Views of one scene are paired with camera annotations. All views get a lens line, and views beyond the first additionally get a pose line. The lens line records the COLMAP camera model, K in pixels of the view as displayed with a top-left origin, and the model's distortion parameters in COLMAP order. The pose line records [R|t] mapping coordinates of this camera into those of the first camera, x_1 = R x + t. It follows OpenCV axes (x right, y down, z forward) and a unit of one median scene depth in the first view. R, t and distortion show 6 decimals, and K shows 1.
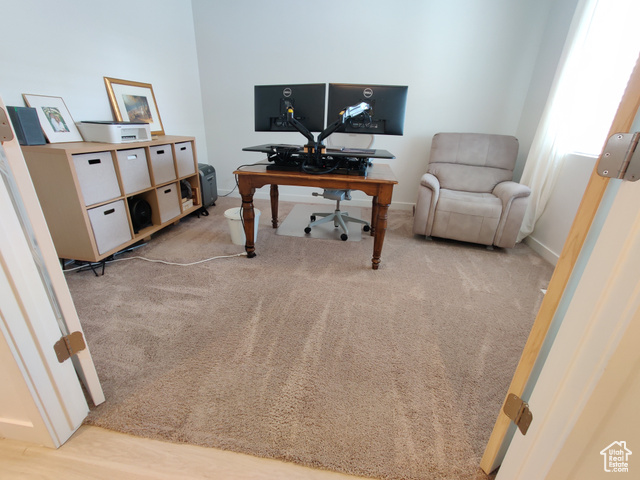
lens RADIAL K [[298.0, 0, 316.6], [0, 298.0, 239.9], [0, 0, 1]] dist [-0.003672, 0.001134]
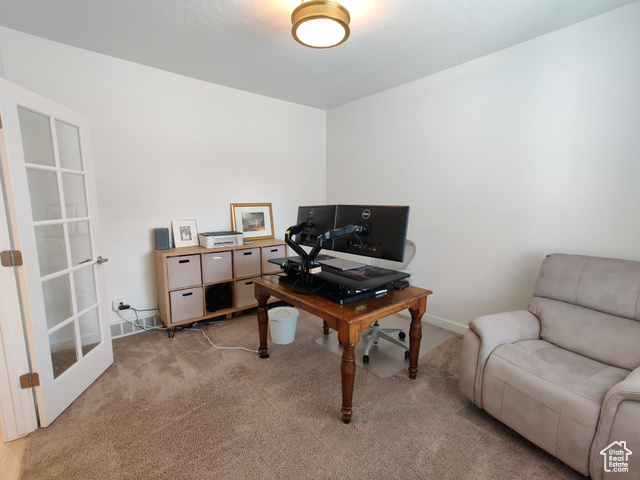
lens RADIAL K [[298.0, 0, 317.6], [0, 298.0, 237.3], [0, 0, 1]] dist [-0.003672, 0.001134]
pose [[0.744424, 0.045666, -0.666143, 0.606175], [-0.226811, 0.955631, -0.187953, -0.193531], [0.628004, 0.291005, 0.721753, 0.227932]]
